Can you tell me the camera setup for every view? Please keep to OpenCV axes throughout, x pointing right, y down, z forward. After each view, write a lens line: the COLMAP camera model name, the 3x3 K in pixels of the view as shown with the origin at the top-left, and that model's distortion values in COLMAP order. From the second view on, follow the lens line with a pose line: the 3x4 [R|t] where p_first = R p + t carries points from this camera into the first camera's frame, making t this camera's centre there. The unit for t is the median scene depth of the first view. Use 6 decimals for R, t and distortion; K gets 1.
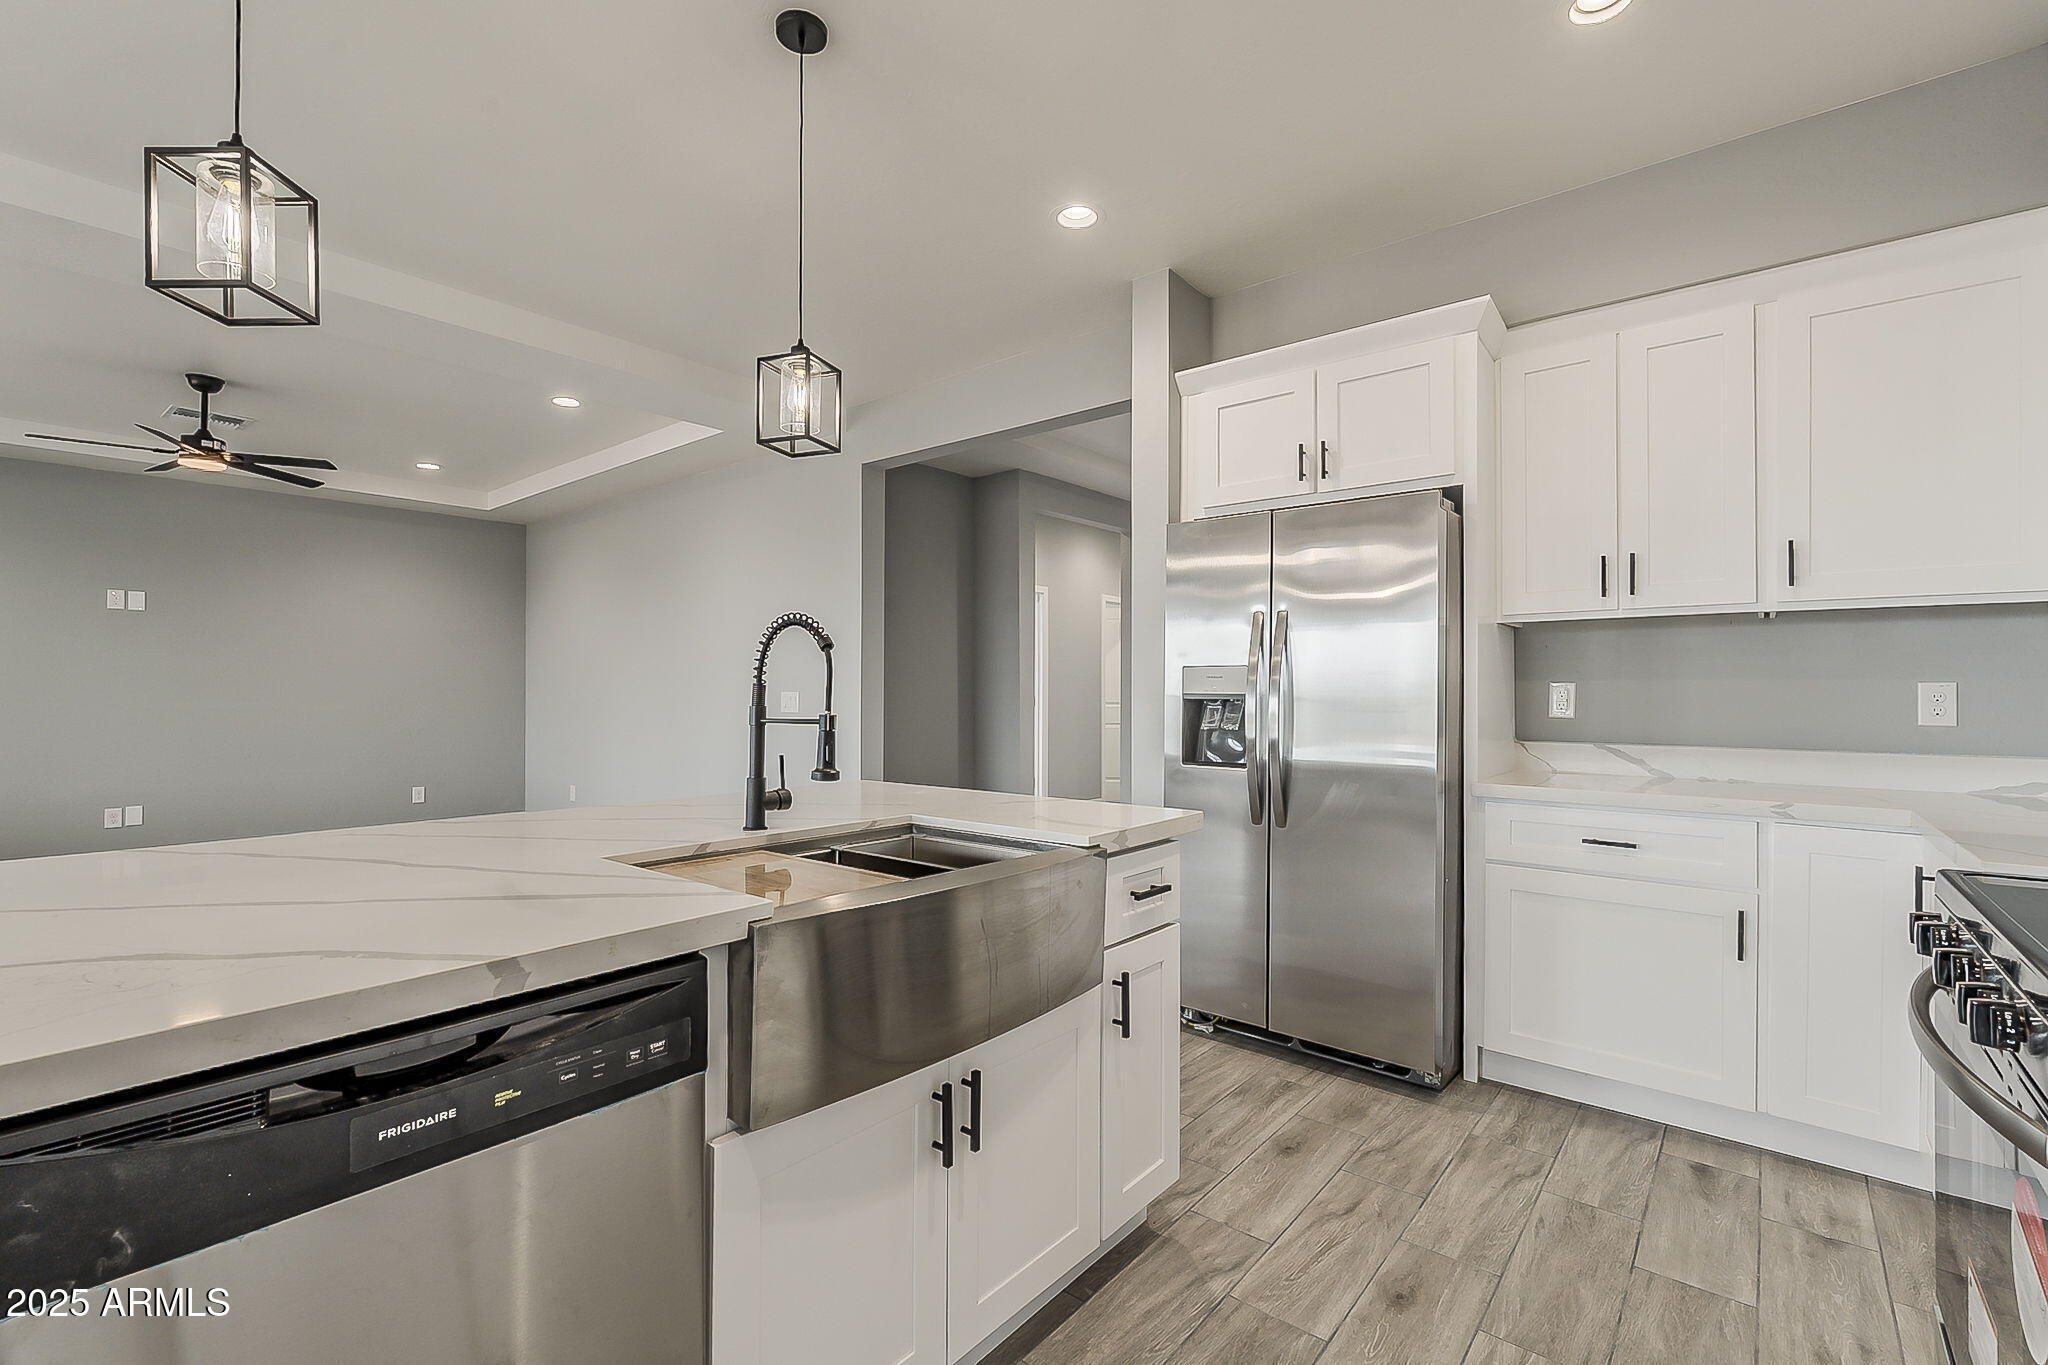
lens RADIAL K [[895.3, 0, 1026.7], [0, 895.3, 687.5], [0, 0, 1]] dist [-0.004736, -0.000223]
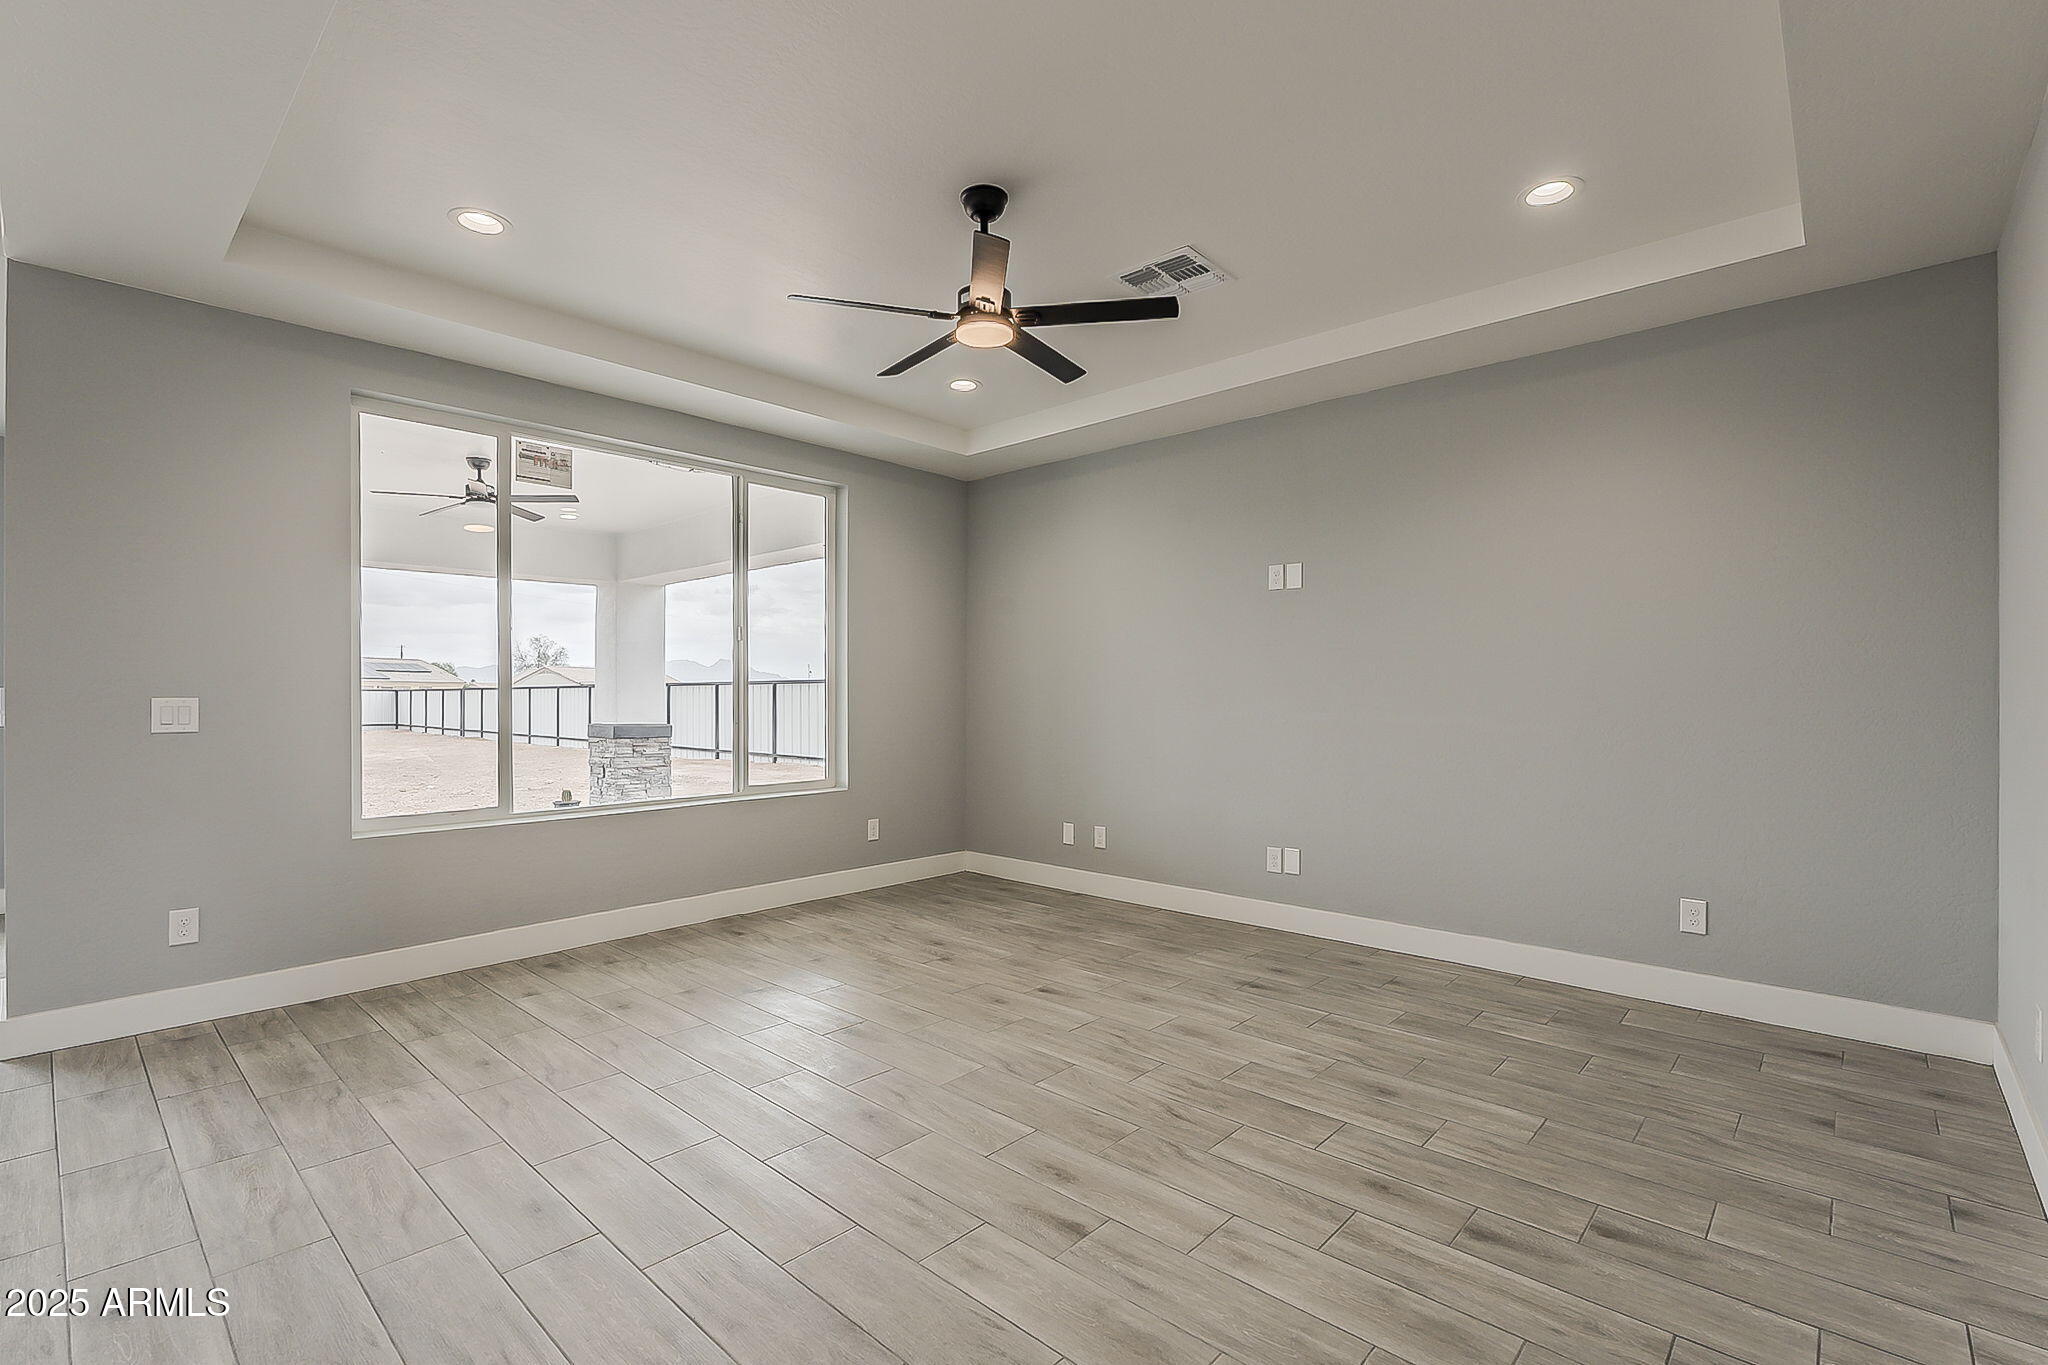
lens RADIAL K [[915.5, 0, 1017.3], [0, 915.5, 699.5], [0, 0, 1]] dist [-0.010166, 0.000196]
pose [[-0.057161, 0.005152, -0.998352, -0.570671], [0.002892, 0.999983, 0.004995, 0.005584], [0.998361, -0.002602, -0.057175, 2.147633]]
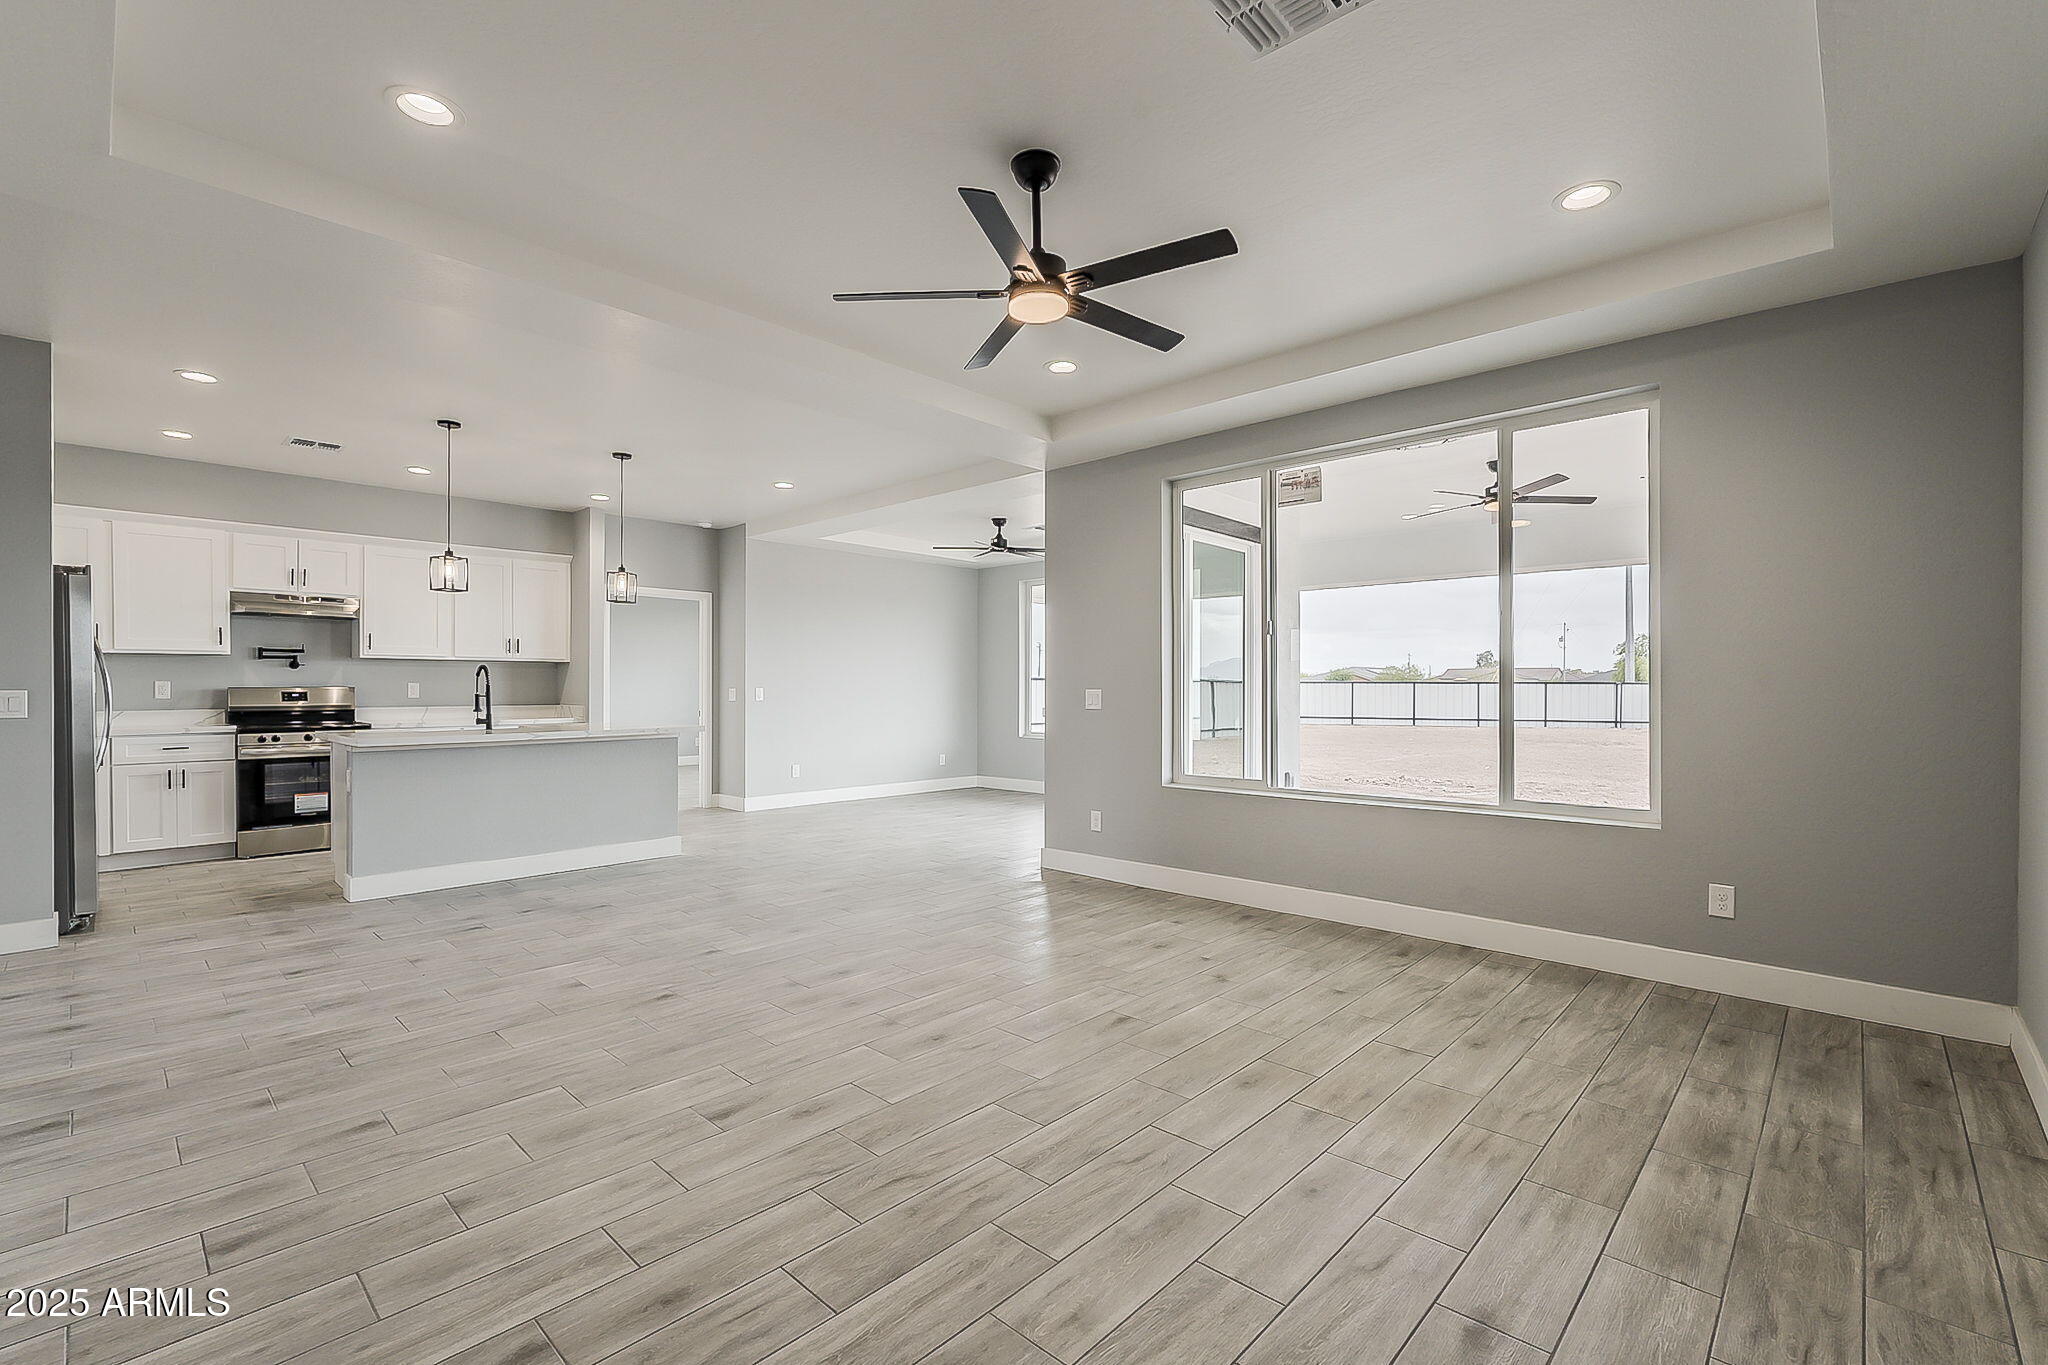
lens RADIAL K [[895.3, 0, 1026.7], [0, 895.3, 687.5], [0, 0, 1]] dist [-0.004736, -0.000223]
pose [[-0.997899, -0.001874, 0.064762, -1.937439], [-0.002065, 0.999994, -0.002894, 0.010501], [-0.064756, -0.003022, -0.997897, 3.240241]]
